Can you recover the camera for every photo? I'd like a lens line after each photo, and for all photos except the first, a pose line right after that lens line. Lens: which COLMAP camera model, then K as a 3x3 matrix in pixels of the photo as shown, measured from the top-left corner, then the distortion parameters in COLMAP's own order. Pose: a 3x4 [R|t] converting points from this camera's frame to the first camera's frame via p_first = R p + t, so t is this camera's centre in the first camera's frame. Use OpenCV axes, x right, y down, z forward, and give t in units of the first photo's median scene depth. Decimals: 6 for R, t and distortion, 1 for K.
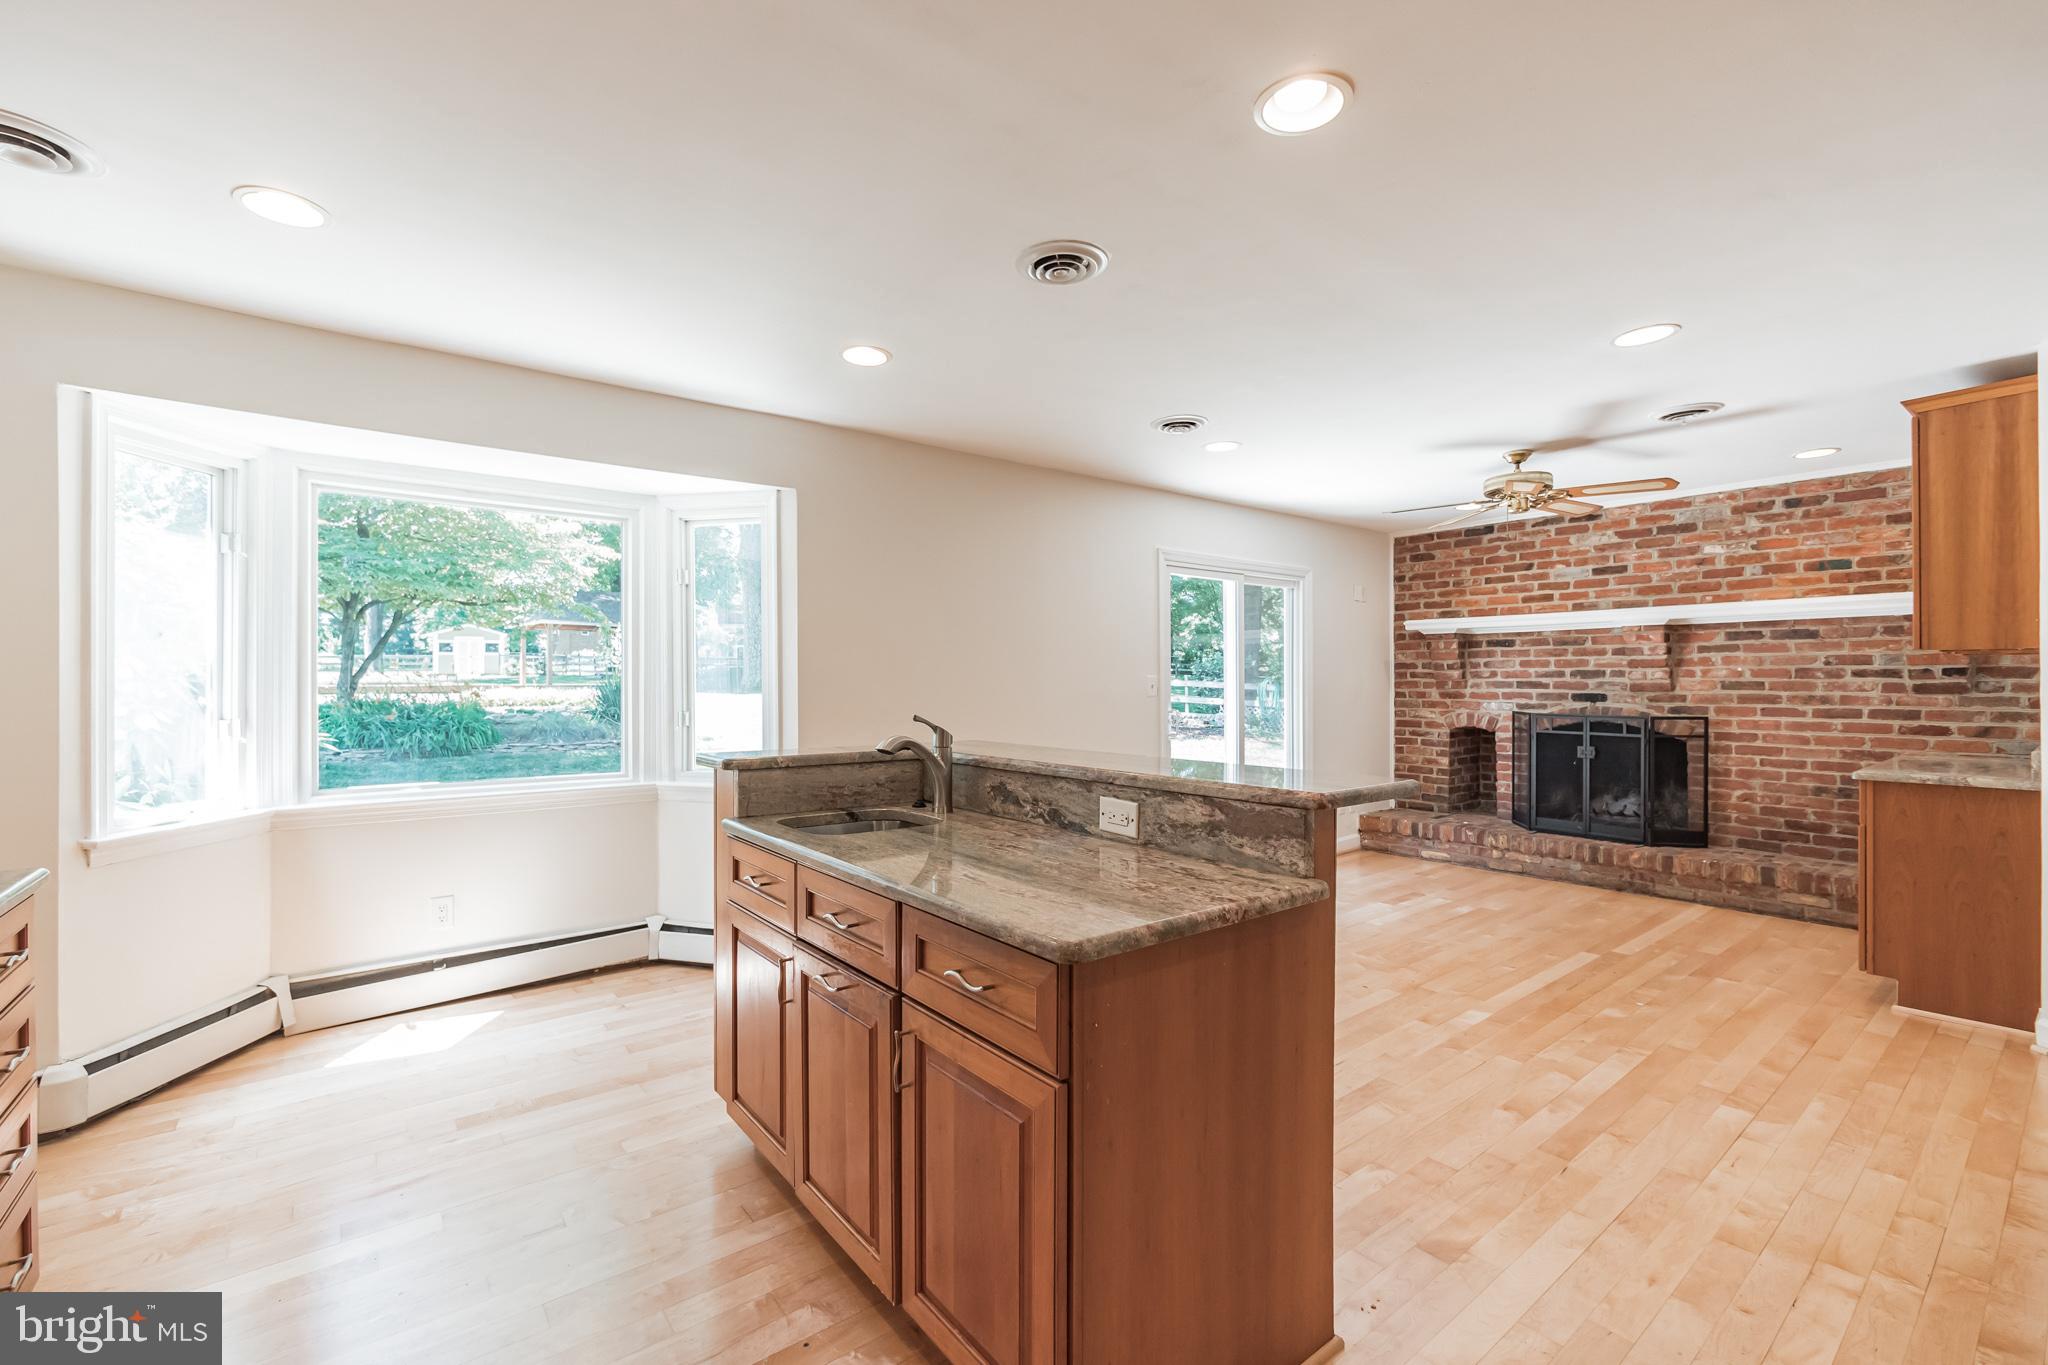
lens RADIAL K [[872.2, 0, 994.3], [0, 872.2, 677.7], [0, 0, 1]] dist [-0.012322, 0.001020]
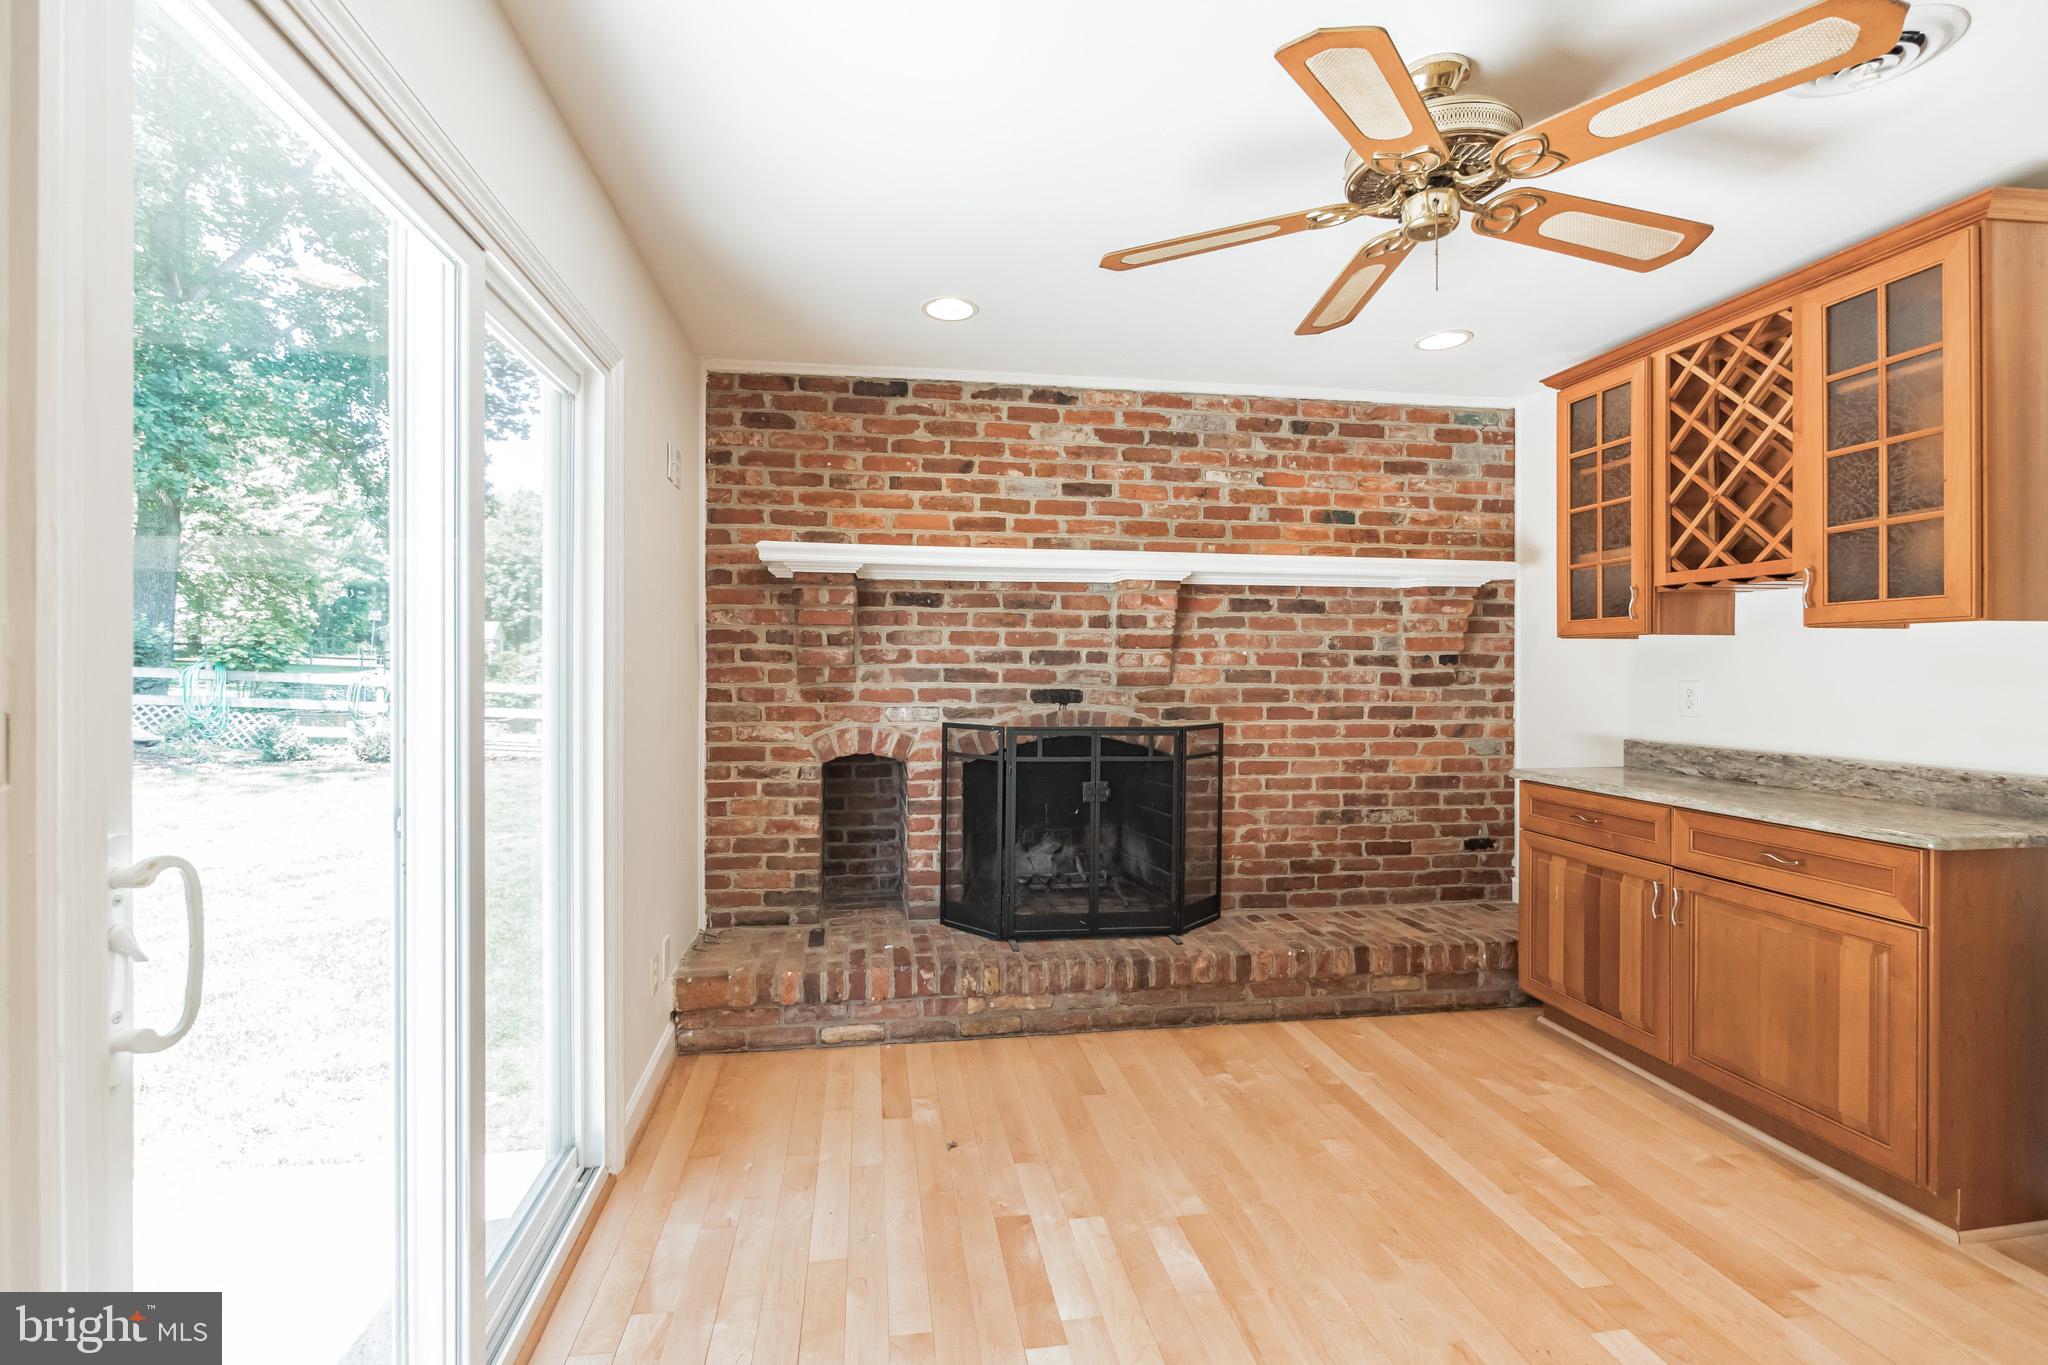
lens RADIAL K [[872.2, 0, 1008.5], [0, 872.2, 669.7], [0, 0, 1]] dist [-0.012322, 0.001020]
pose [[0.472268, 0.002574, 0.881451, 0.139705], [-0.007783, 0.999969, 0.001250, 0.004033], [-0.881421, -0.007451, 0.472273, 0.771791]]
